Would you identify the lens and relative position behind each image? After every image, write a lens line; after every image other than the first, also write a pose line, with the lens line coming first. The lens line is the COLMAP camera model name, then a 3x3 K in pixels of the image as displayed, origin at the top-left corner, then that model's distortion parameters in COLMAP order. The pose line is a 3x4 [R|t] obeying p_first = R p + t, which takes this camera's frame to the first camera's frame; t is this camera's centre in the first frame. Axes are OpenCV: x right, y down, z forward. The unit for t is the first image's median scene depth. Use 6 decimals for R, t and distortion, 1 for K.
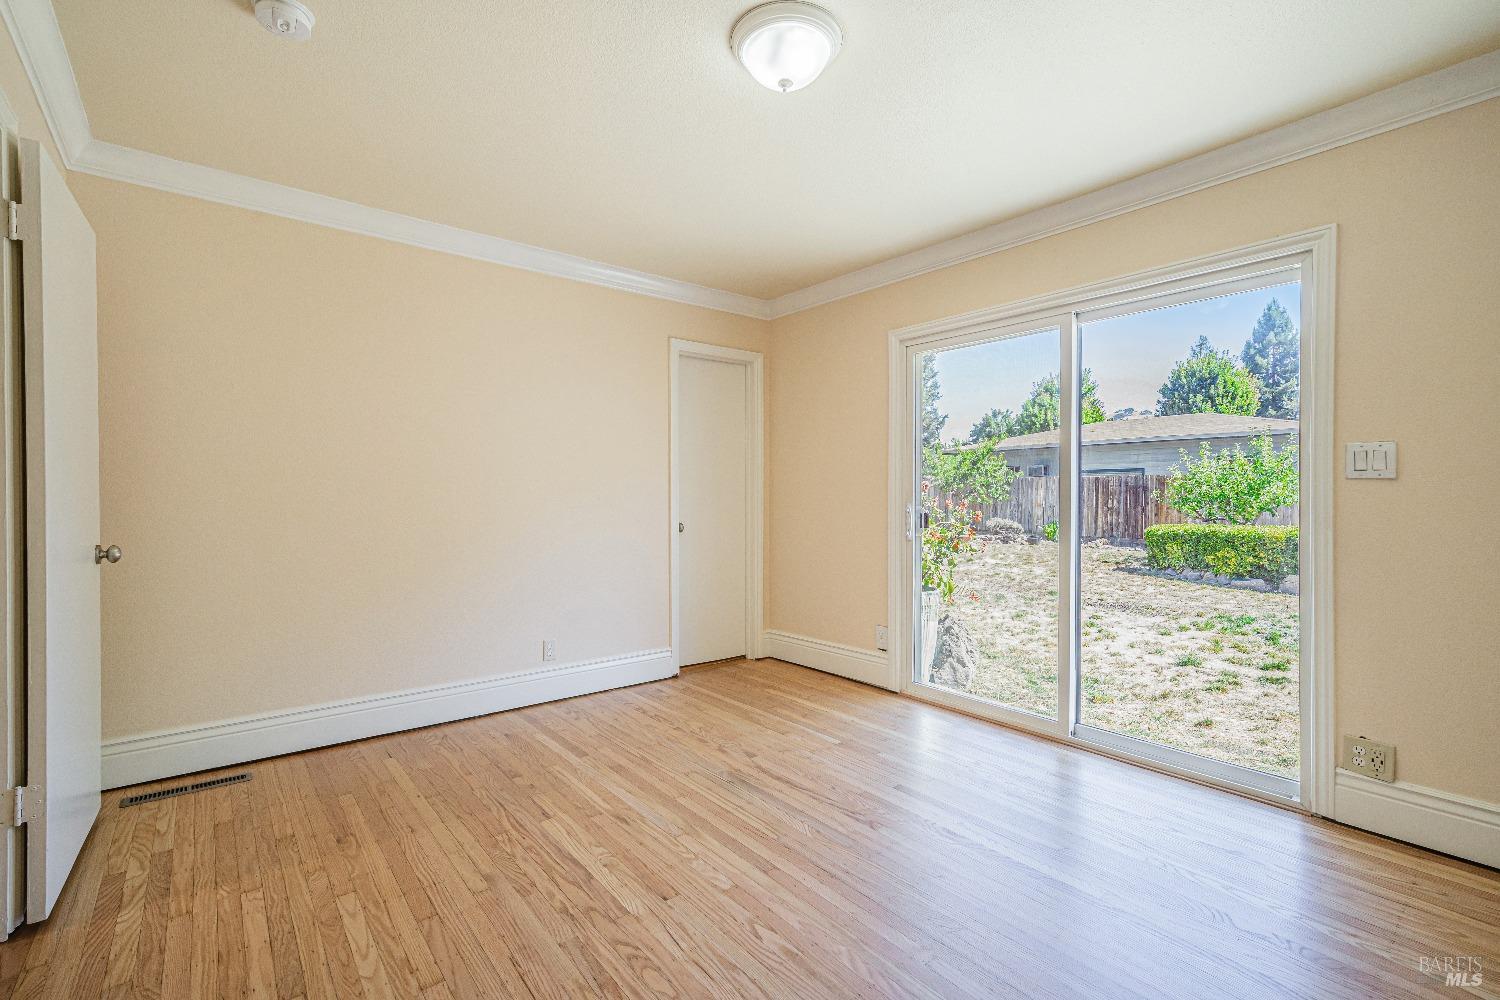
lens RADIAL K [[666.2, 0, 758.2], [0, 666.2, 497.5], [0, 0, 1]] dist [0.004317, 0.000570]
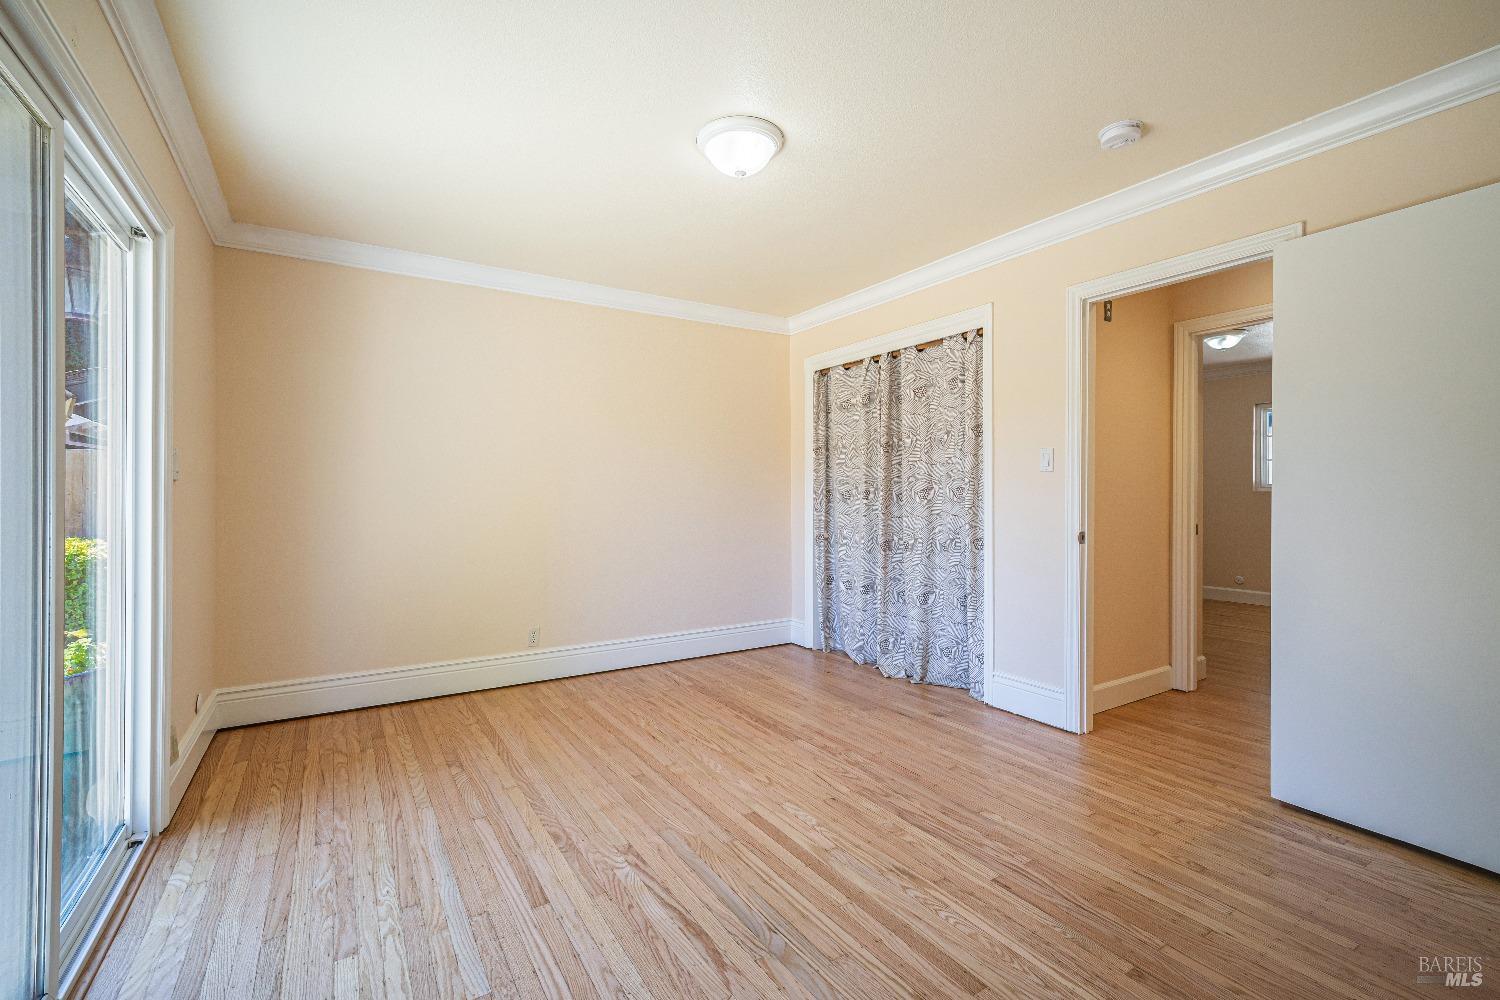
lens RADIAL K [[665.6, 0, 744.1], [0, 665.6, 495.6], [0, 0, 1]] dist [0.000749, -0.000010]
pose [[-0.990694, -0.000822, 0.136108, -0.097820], [-0.000243, 0.999991, 0.004274, -0.005581], [-0.136110, 0.004201, -0.990685, 1.589772]]
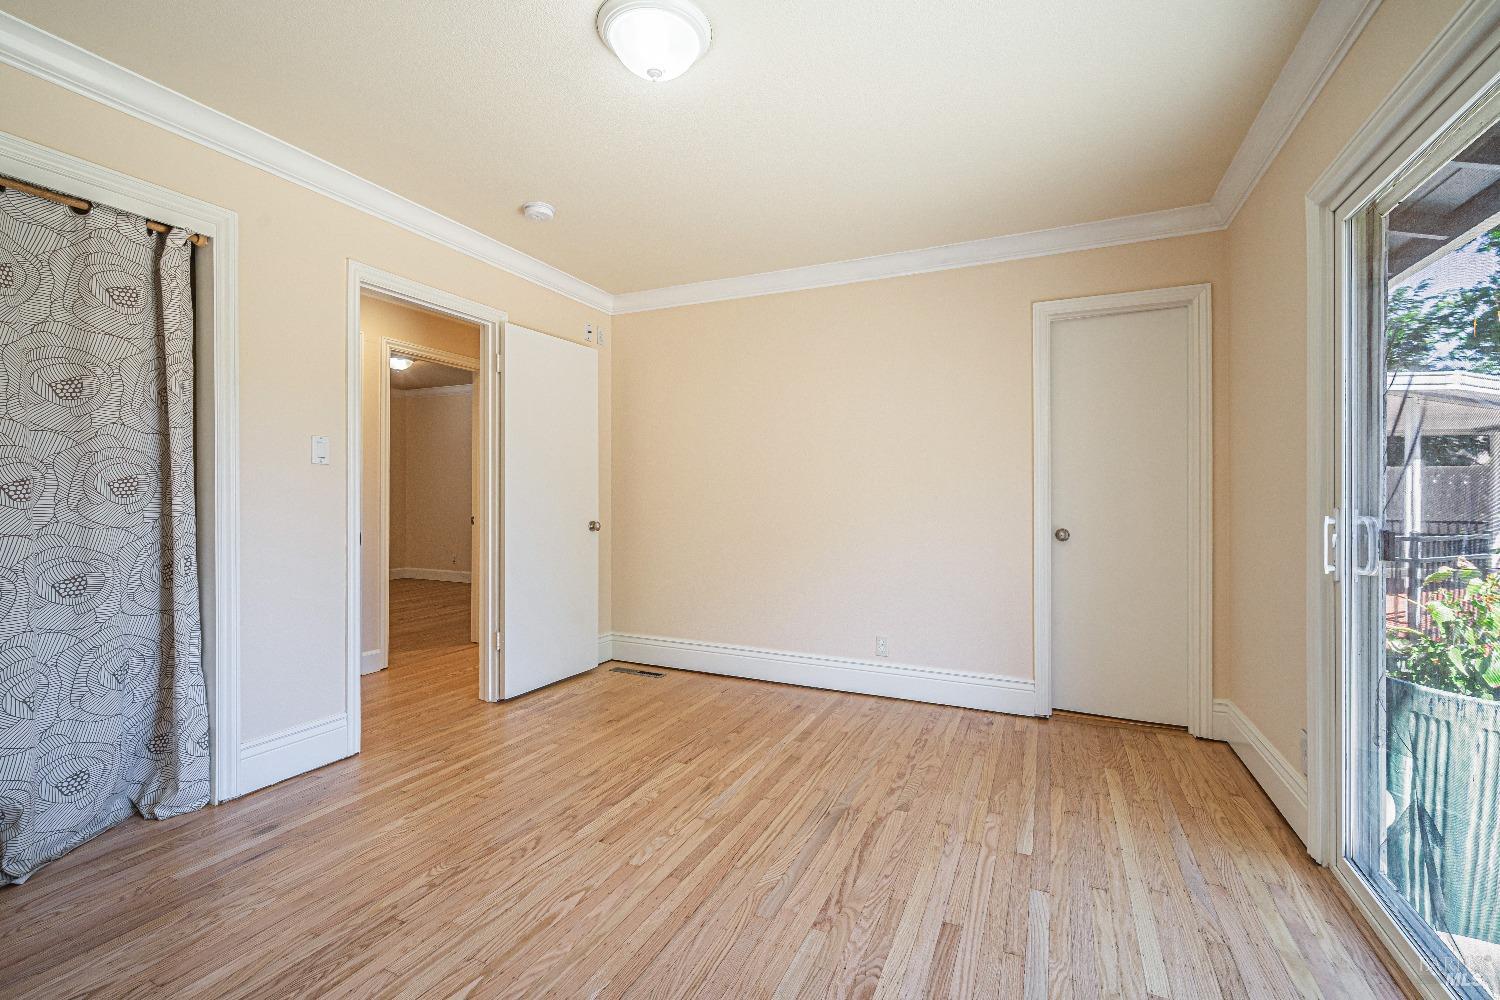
lens RADIAL K [[665.6, 0, 744.1], [0, 665.6, 495.6], [0, 0, 1]] dist [0.000749, -0.000010]
pose [[0.429286, 0.001614, -0.903167, 0.690999], [-0.004842, 0.999988, -0.000515, -0.000660], [0.903156, 0.004594, 0.429288, 0.492298]]
